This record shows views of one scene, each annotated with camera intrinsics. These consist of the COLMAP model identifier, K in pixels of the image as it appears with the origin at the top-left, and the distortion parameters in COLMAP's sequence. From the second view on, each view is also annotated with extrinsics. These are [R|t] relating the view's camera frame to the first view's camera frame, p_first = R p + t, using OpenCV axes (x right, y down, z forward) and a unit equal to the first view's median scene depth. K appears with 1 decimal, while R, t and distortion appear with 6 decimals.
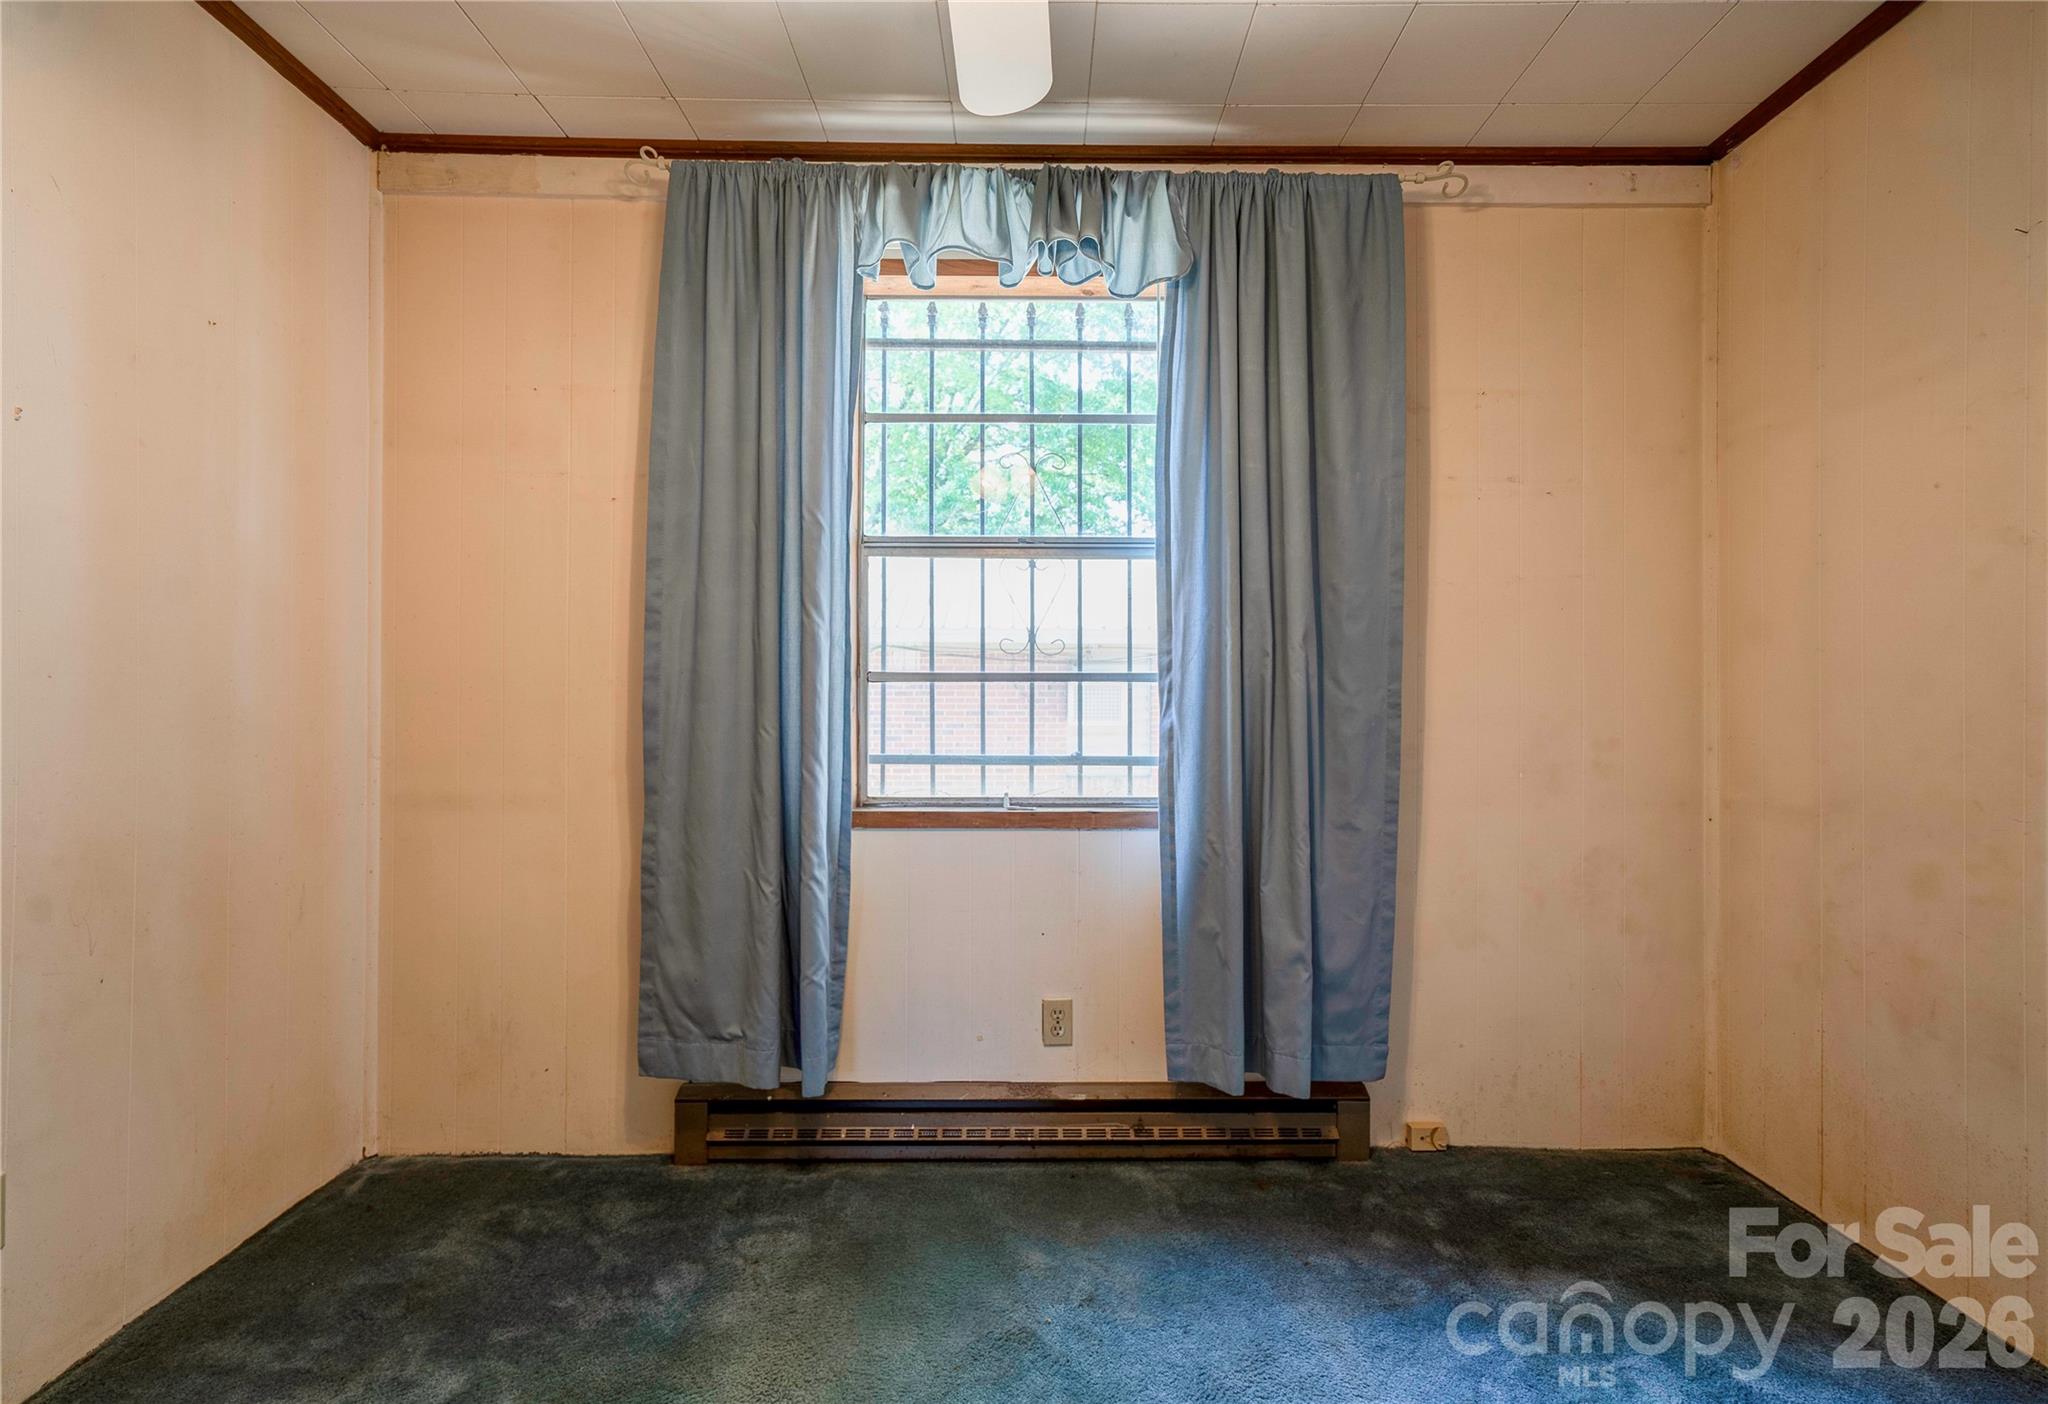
lens RADIAL K [[989.4, 0, 1025.0], [0, 989.4, 693.6], [0, 0, 1]] dist [-0.004651, 0.016843]
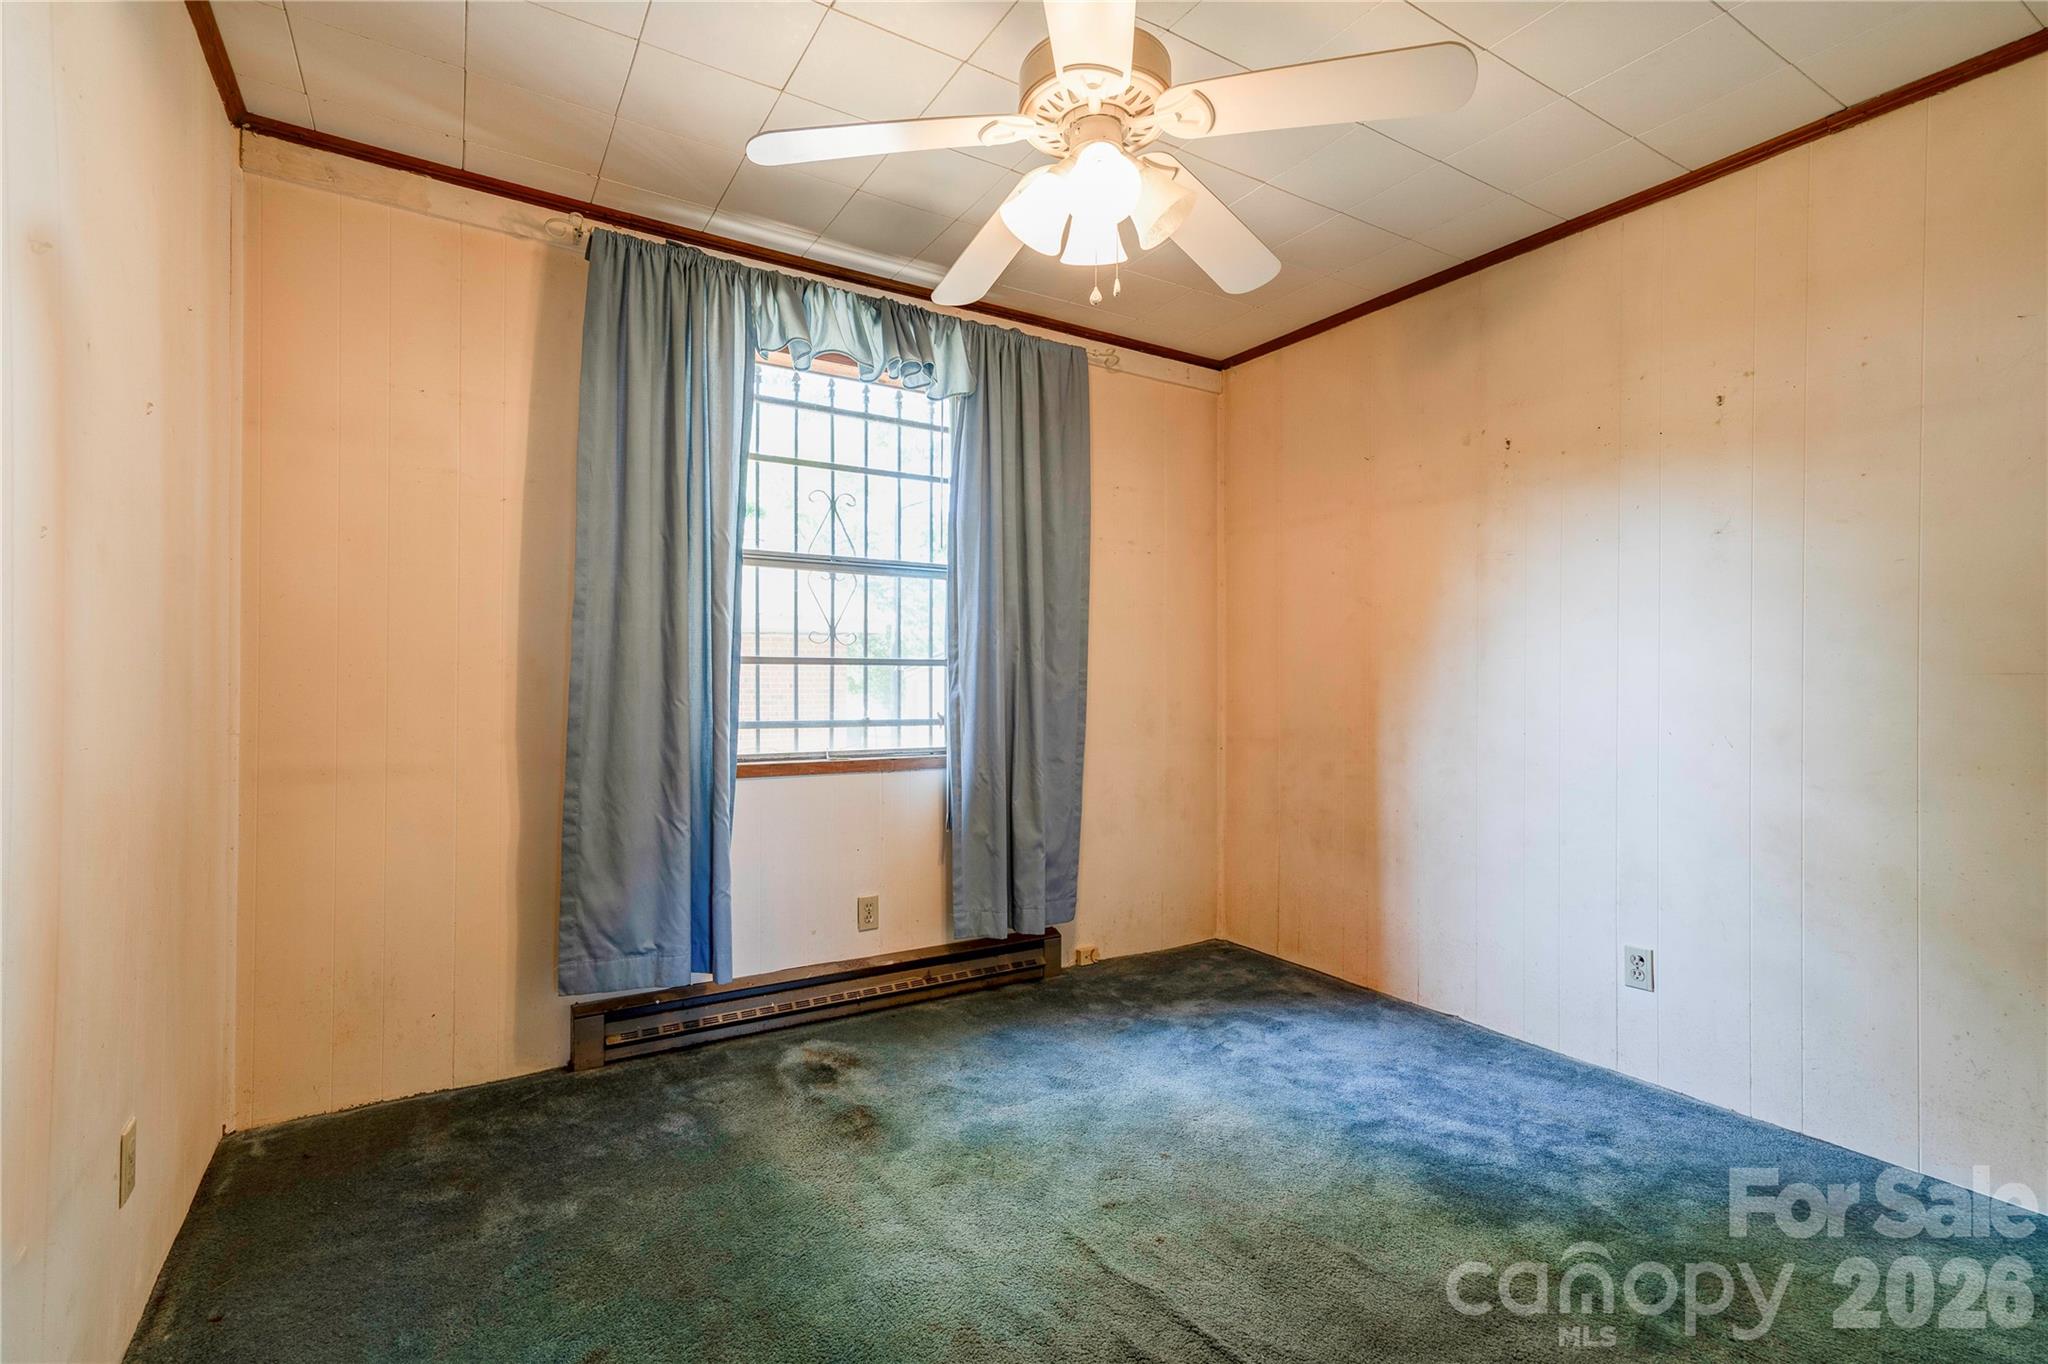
lens RADIAL K [[937.4, 0, 1024.4], [0, 937.4, 677.8], [0, 0, 1]] dist [-0.001740, 0.014951]
pose [[0.854822, 0.002921, 0.518913, -0.483678], [-0.004062, 0.999991, 0.001063, 0.003429], [-0.518906, -0.003016, 0.854826, -0.235576]]
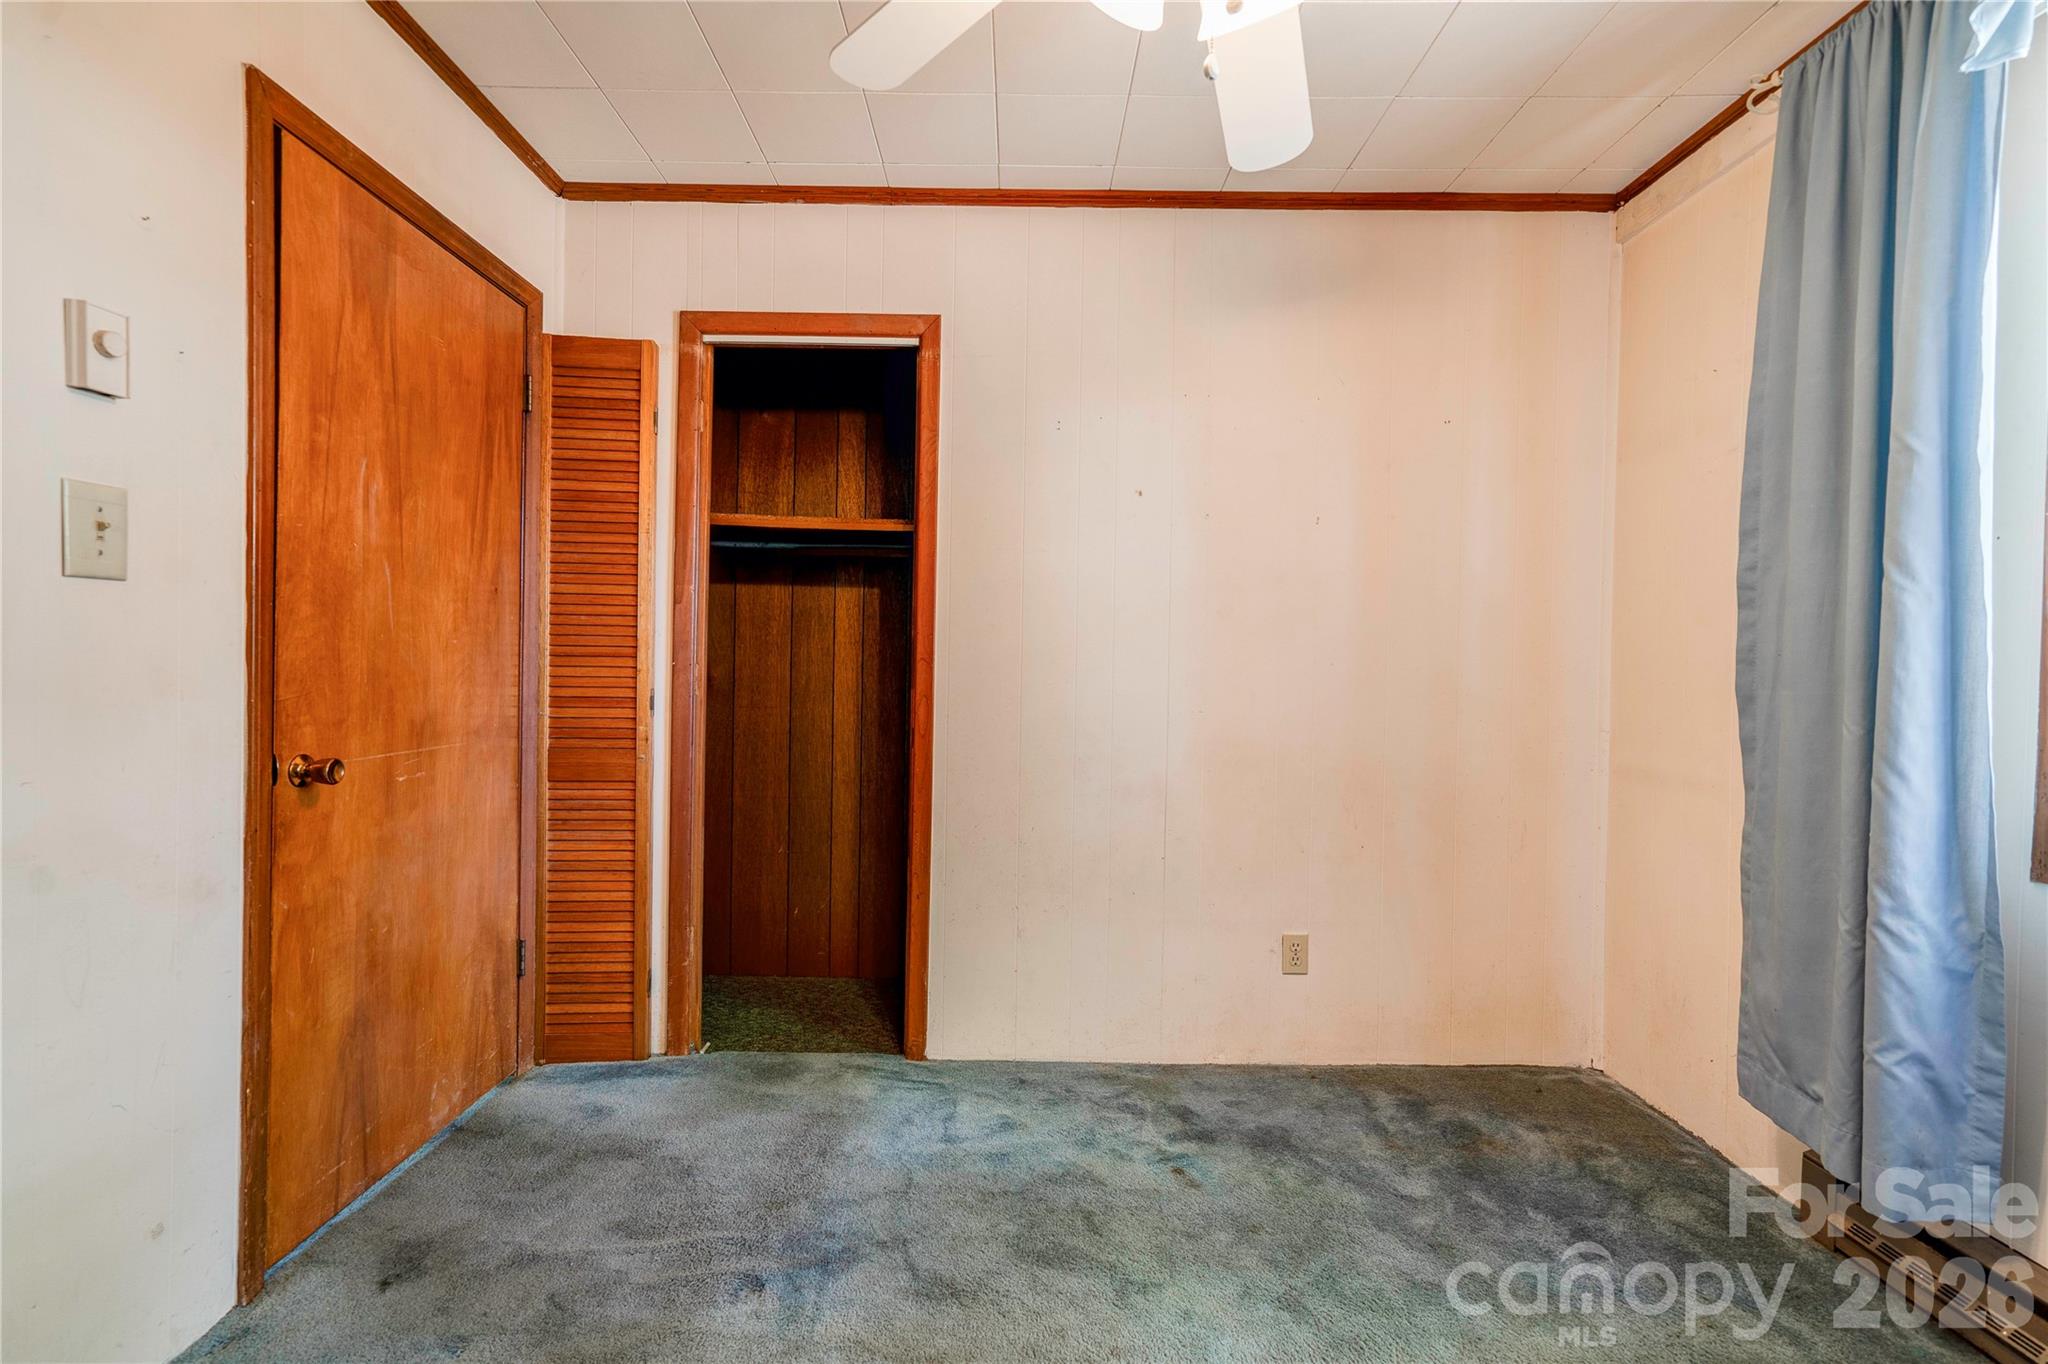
lens RADIAL K [[968.1, 0, 1027.5], [0, 968.1, 677.1], [0, 0, 1]] dist [-0.001814, 0.010146]
pose [[-0.006837, 0.009171, -0.999935, 0.501336], [-0.019238, 0.999772, 0.009301, 0.003273], [0.999792, 0.019300, -0.006659, 0.331503]]
